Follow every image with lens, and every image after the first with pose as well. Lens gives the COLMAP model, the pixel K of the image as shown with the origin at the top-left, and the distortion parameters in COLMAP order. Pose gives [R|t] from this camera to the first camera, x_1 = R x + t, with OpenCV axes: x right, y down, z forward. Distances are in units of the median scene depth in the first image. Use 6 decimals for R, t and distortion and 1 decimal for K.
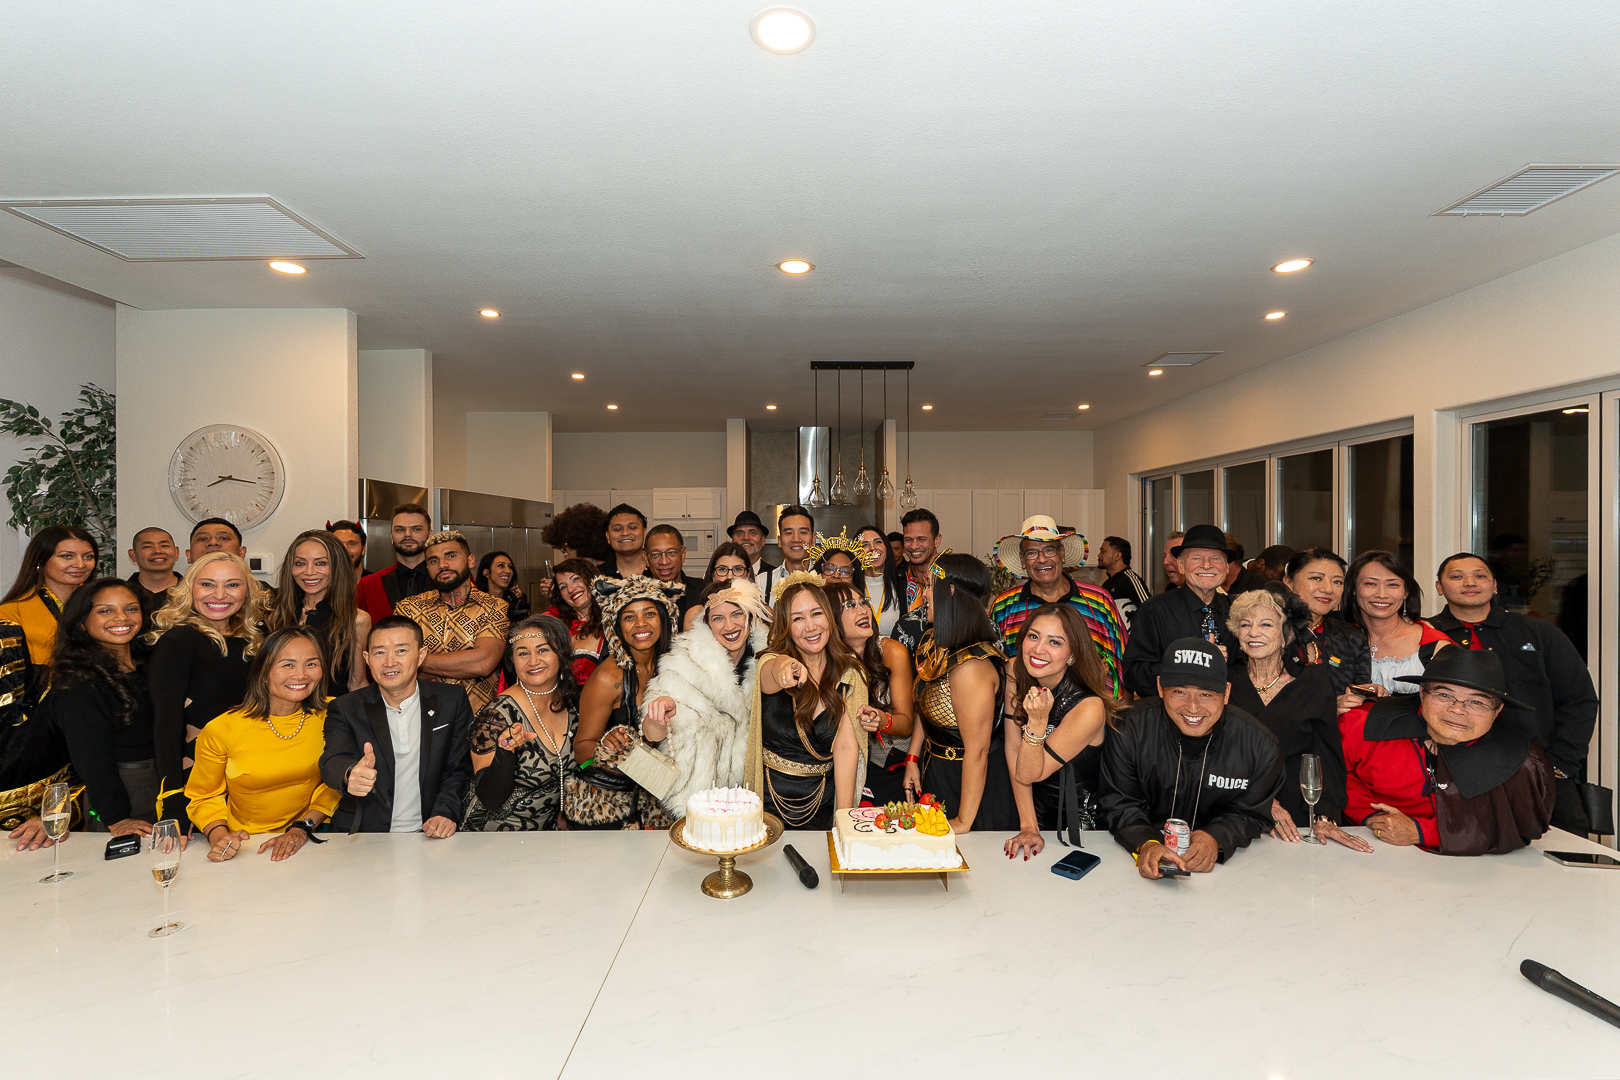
lens RADIAL K [[714.8, 0, 806.9], [0, 714.8, 557.4], [0, 0, 1]] dist [-0.000902, 0.000247]
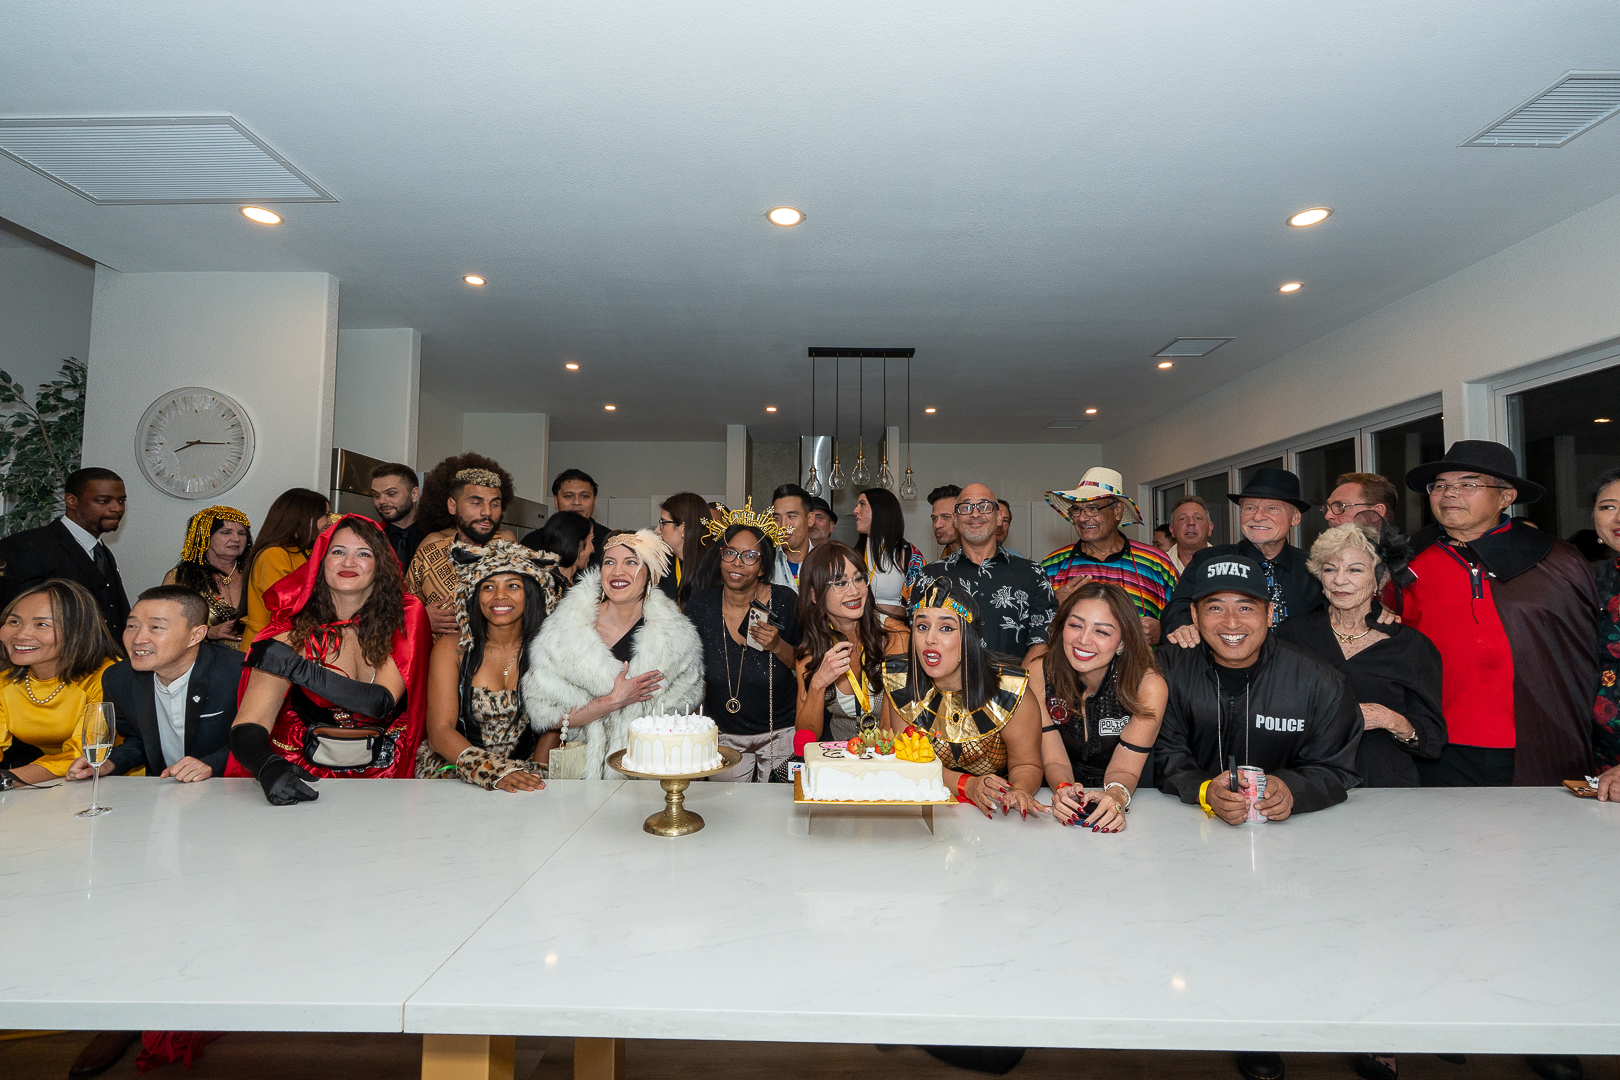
lens RADIAL K [[714.8, 0, 805.9], [0, 714.8, 552.2], [0, 0, 1]] dist [-0.000902, 0.000247]
pose [[0.999837, 0.011335, -0.014026, 0.030423], [-0.012210, 0.997878, -0.063958, 0.106374], [0.013271, 0.064119, 0.997854, 0.075028]]
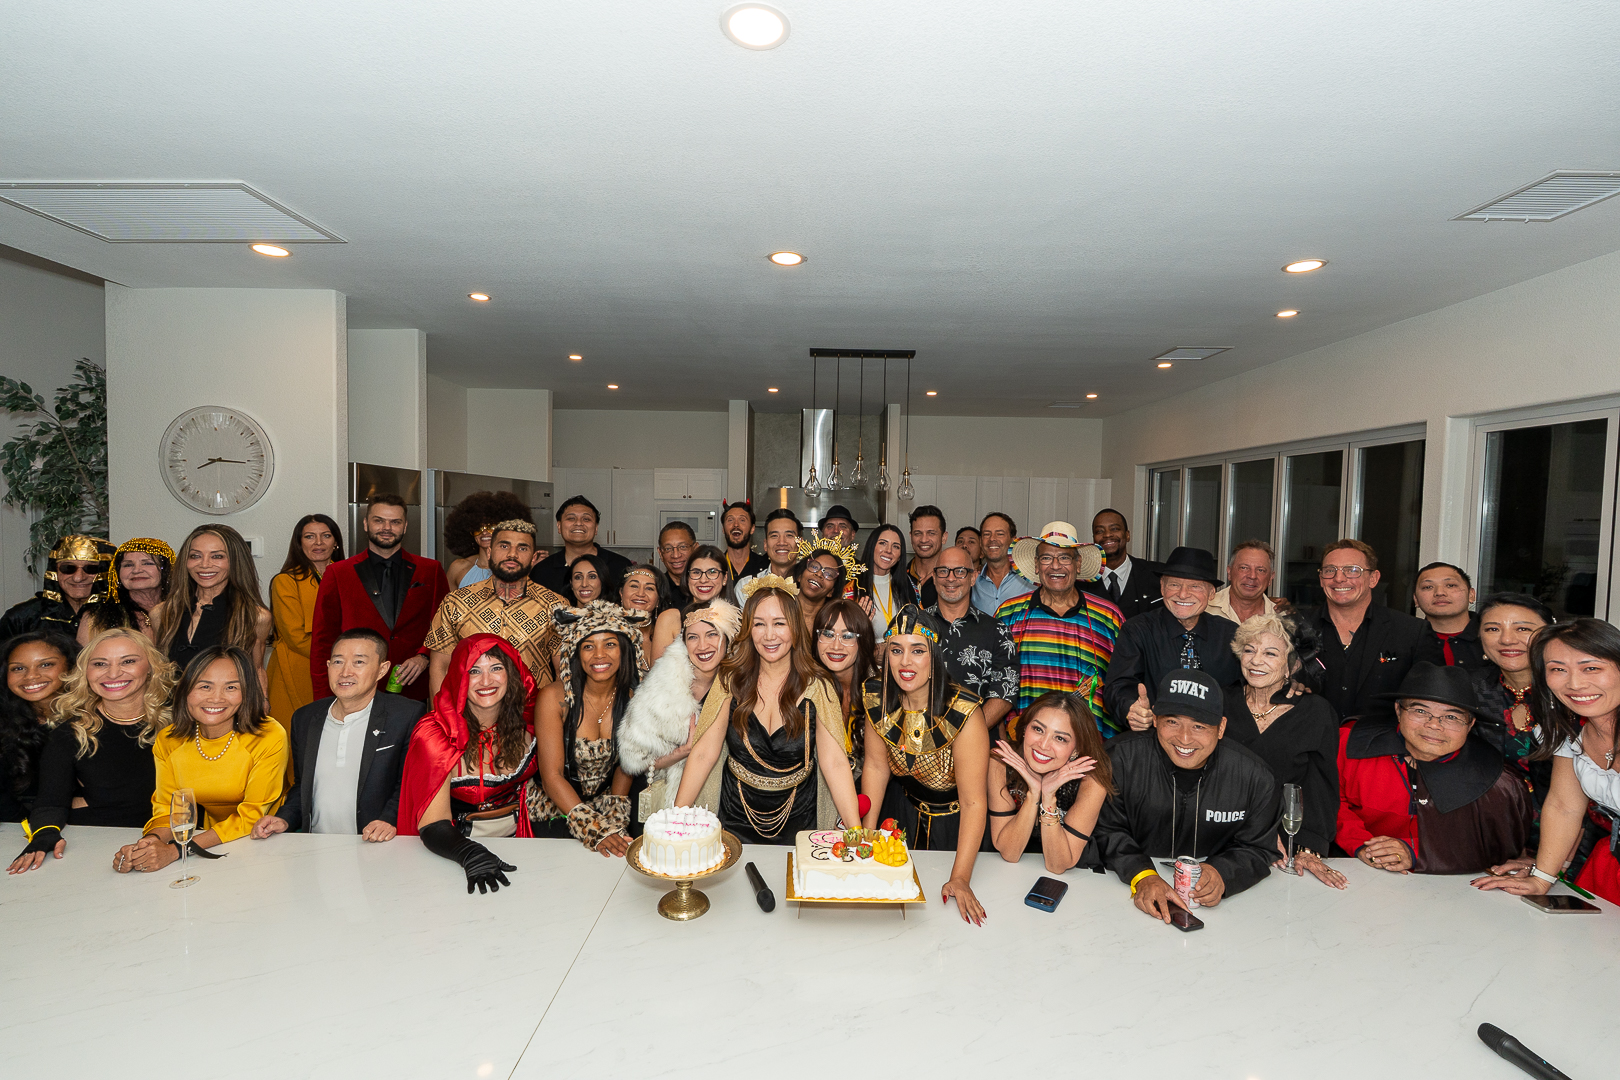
lens RADIAL K [[714.8, 0, 805.1], [0, 714.8, 559.3], [0, 0, 1]] dist [-0.000902, 0.000247]
pose [[0.999589, 0.023685, -0.016127, 0.035033], [-0.023036, 0.998961, 0.039322, -0.038019], [0.017041, -0.038935, 0.999096, 0.014844]]
